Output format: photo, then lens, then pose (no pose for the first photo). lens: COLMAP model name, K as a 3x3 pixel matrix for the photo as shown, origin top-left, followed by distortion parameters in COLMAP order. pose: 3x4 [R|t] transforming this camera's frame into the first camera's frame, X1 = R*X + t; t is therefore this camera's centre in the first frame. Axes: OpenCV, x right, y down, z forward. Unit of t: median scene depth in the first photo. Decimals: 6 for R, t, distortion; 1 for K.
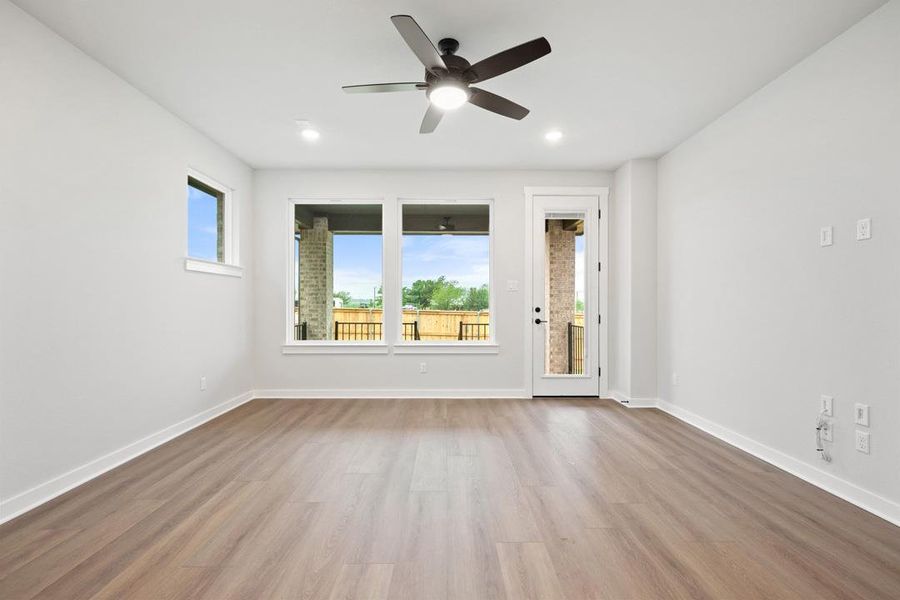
lens RADIAL K [[396.5, 0, 450.5], [0, 396.5, 302.4], [0, 0, 1]] dist [0.001136, 0.000299]
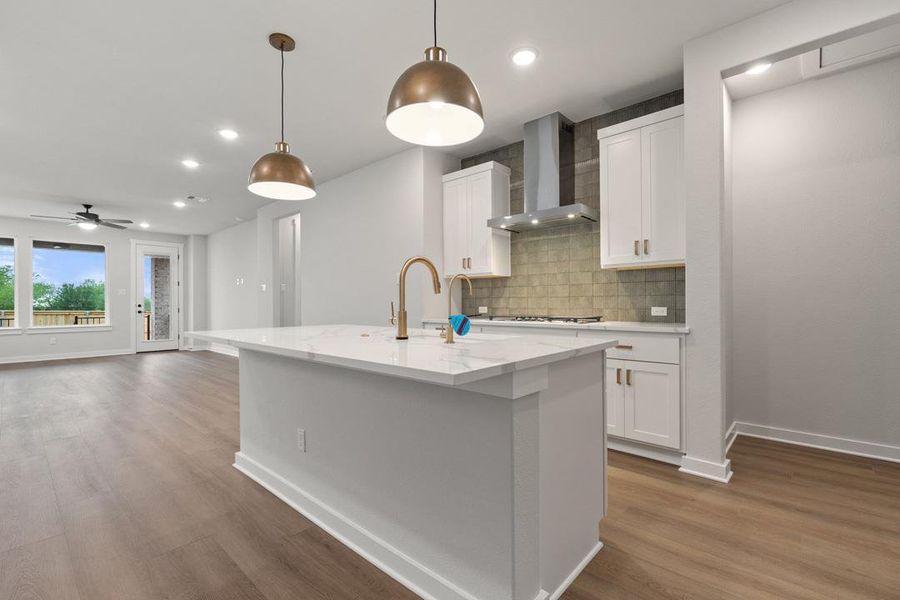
lens RADIAL K [[398.4, 0, 450.0], [0, 398.4, 300.0], [0, 0, 1]] dist [0.000753, -0.000024]
pose [[0.678835, 0.002505, 0.734287, -0.165883], [0.002339, 0.999982, -0.005574, 0.005466], [-0.734288, 0.005501, 0.678816, -1.348422]]
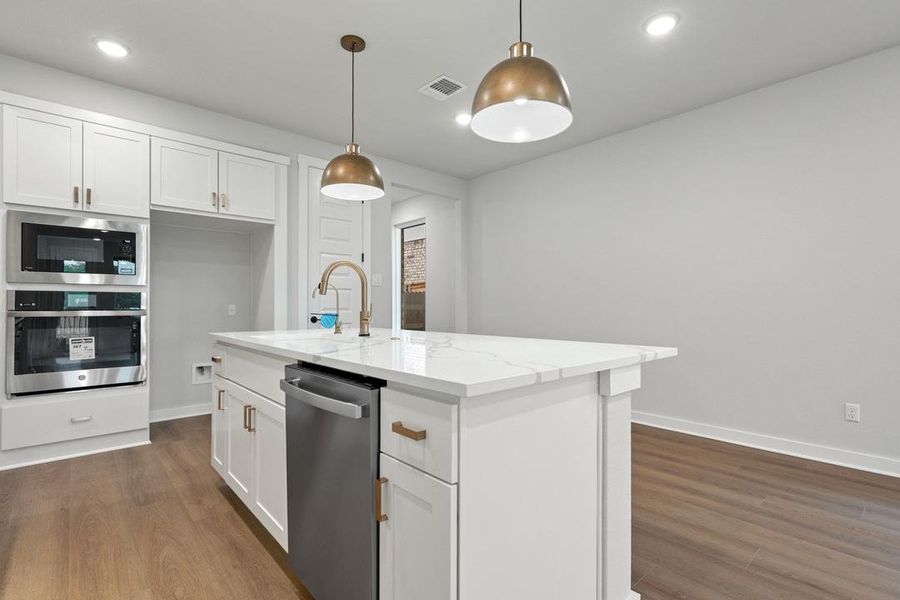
lens RADIAL K [[431.7, 0, 449.9], [0, 431.7, 303.4], [0, 0, 1]] dist [0.000453, 0.000231]
pose [[-0.754506, -0.008498, -0.656238, 0.348764], [-0.000936, 0.999929, -0.011872, 0.009843], [0.656292, -0.008343, -0.754460, -0.598219]]
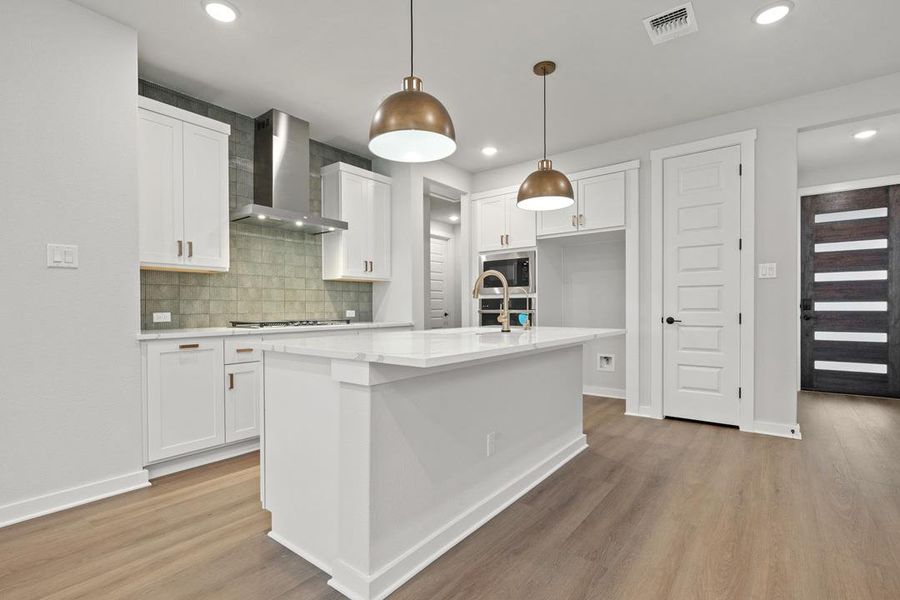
lens RADIAL K [[424.1, 0, 446.4], [0, 424.1, 310.6], [0, 0, 1]] dist [-0.003484, -0.000185]
pose [[-0.778320, -0.002261, 0.627863, -0.203773], [0.001522, 0.999984, 0.005488, 0.009742], [-0.627866, 0.005227, -0.778304, -0.539657]]
